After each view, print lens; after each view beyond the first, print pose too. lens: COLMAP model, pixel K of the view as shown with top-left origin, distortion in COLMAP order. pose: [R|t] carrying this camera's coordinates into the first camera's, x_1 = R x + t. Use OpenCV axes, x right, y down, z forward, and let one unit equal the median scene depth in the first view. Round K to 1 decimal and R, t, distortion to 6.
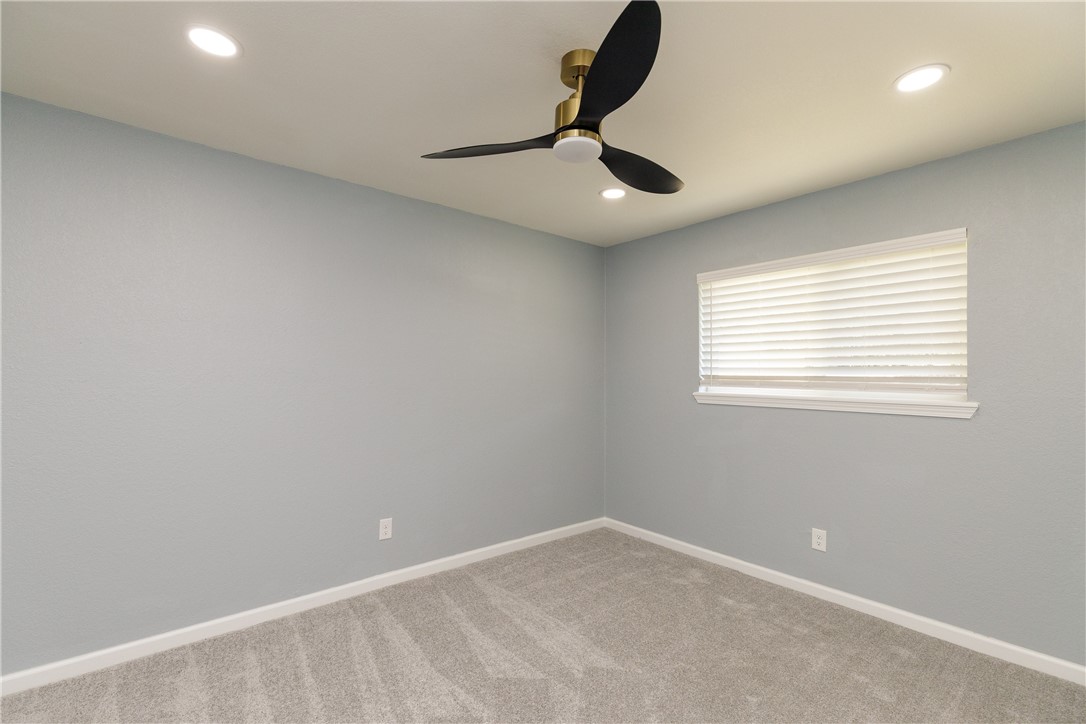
lens RADIAL K [[495.4, 0, 546.7], [0, 495.4, 362.7], [0, 0, 1]] dist [0.000245, -0.000435]
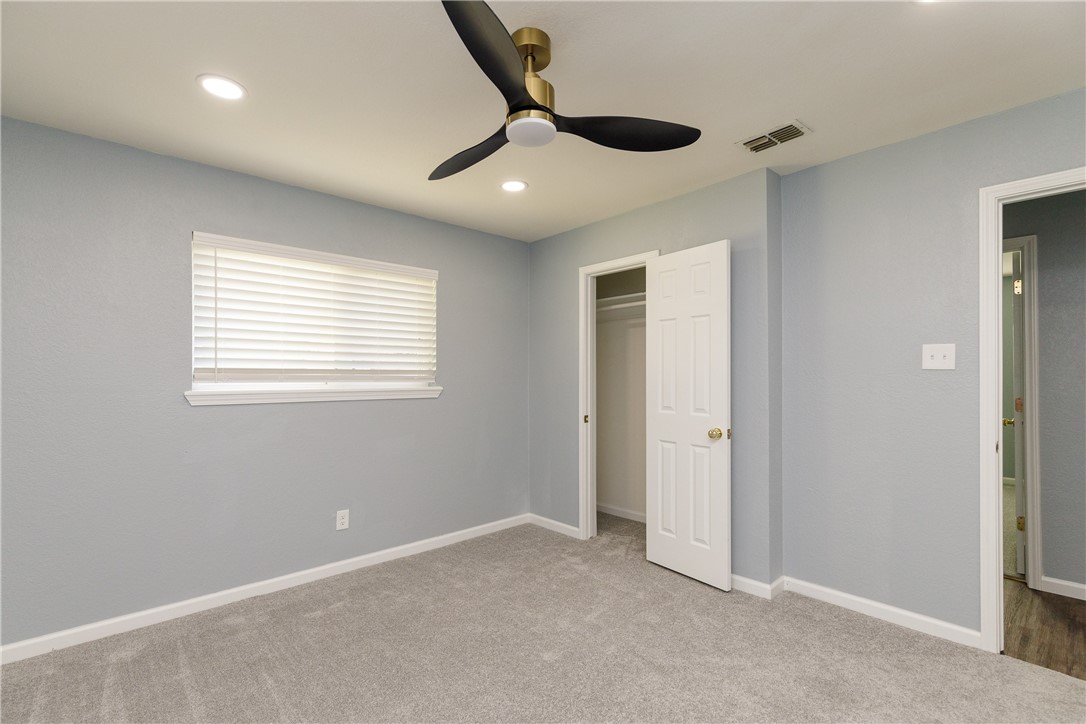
lens RADIAL K [[495.4, 0, 537.3], [0, 495.4, 369.0], [0, 0, 1]] dist [0.000245, -0.000435]
pose [[-0.042873, 0.005758, 0.999064, -0.534144], [-0.023989, 0.999689, -0.006791, 0.022779], [-0.998792, -0.024258, -0.042721, 0.603704]]
